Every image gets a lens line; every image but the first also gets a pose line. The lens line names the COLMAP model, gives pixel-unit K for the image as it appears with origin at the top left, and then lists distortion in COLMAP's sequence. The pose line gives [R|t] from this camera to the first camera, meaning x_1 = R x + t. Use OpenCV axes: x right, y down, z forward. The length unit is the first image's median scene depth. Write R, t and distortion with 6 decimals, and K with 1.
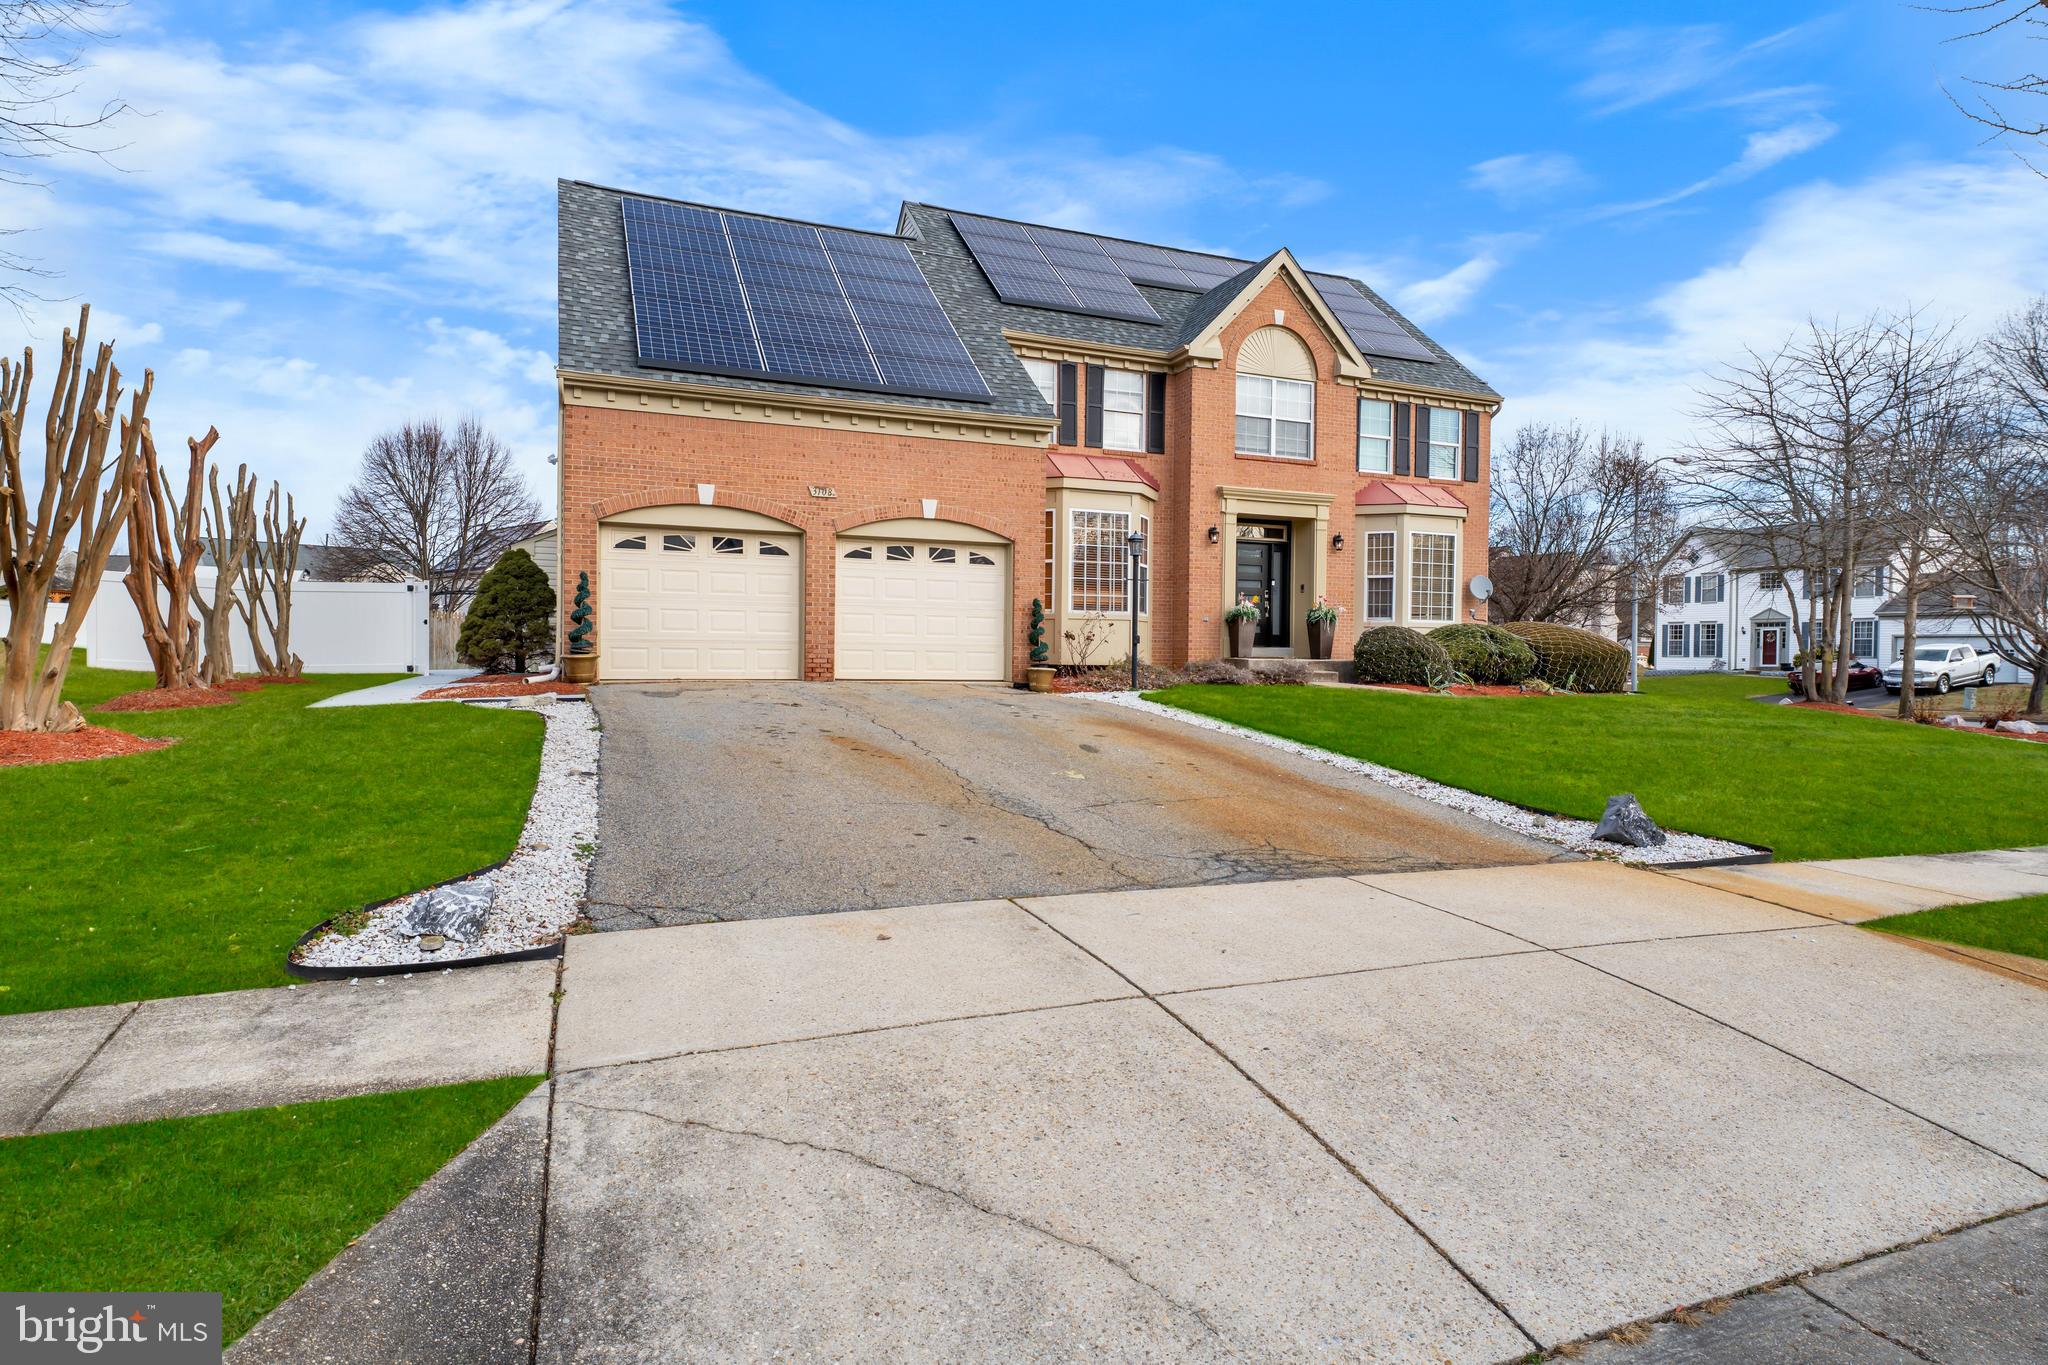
lens RADIAL K [[1150.2, 0, 1024.0], [0, 1150.2, 682.5], [0, 0, 1]] dist [0.016536, -0.000083]
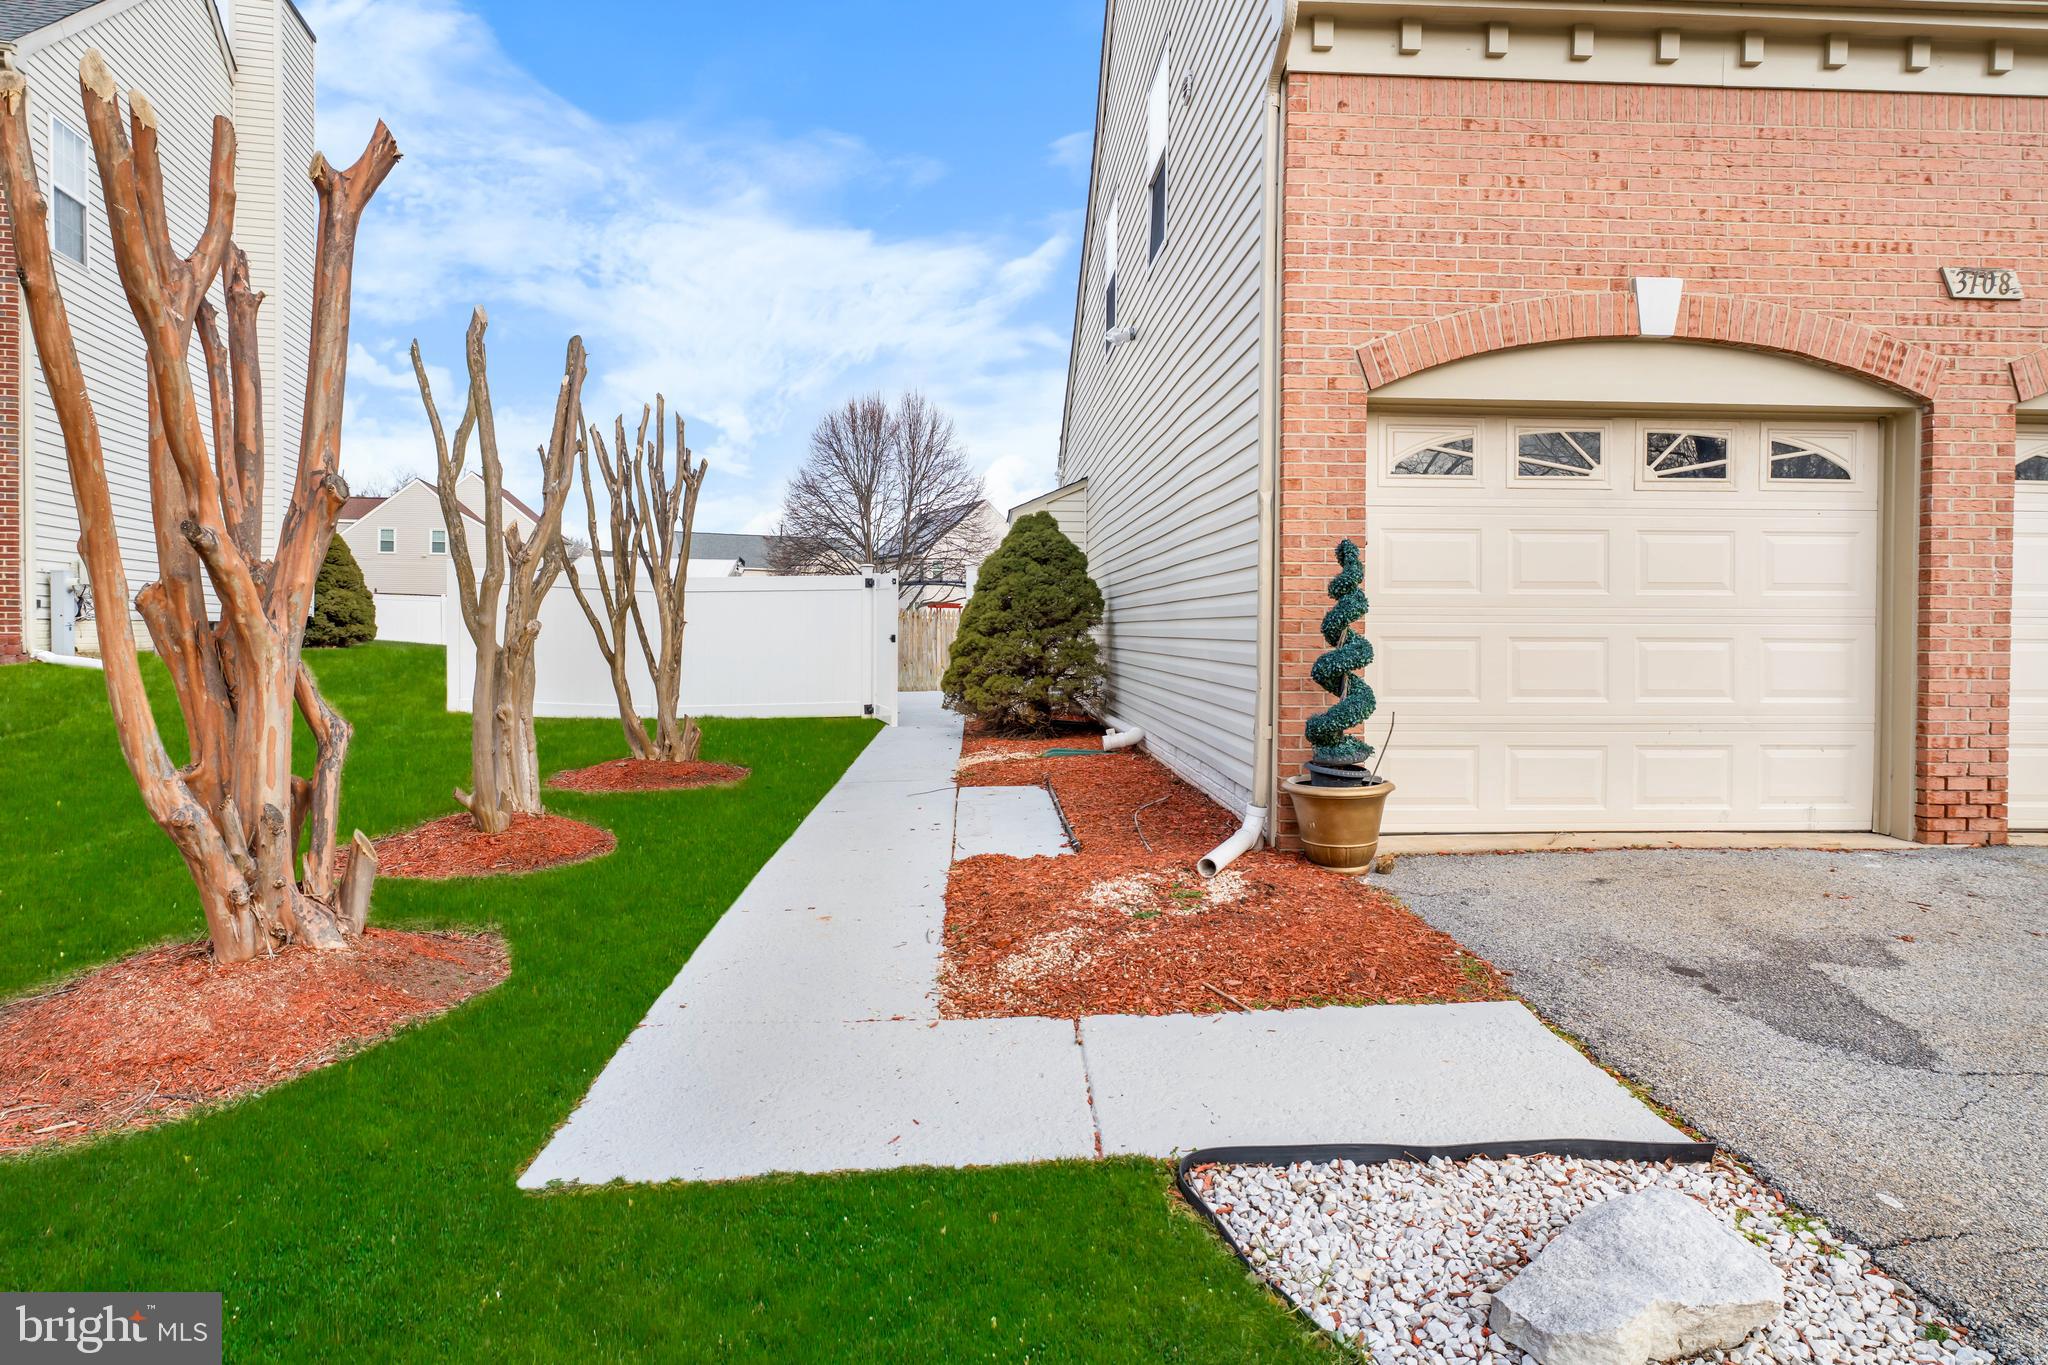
lens RADIAL K [[1150.2, 0, 1024.0], [0, 1150.2, 682.5], [0, 0, 1]] dist [0.016536, -0.000083]
pose [[0.943567, 0.010229, -0.331024, -0.261465], [-0.003451, 0.999772, 0.021057, -0.043989], [0.331164, -0.018726, 0.943387, 0.466801]]
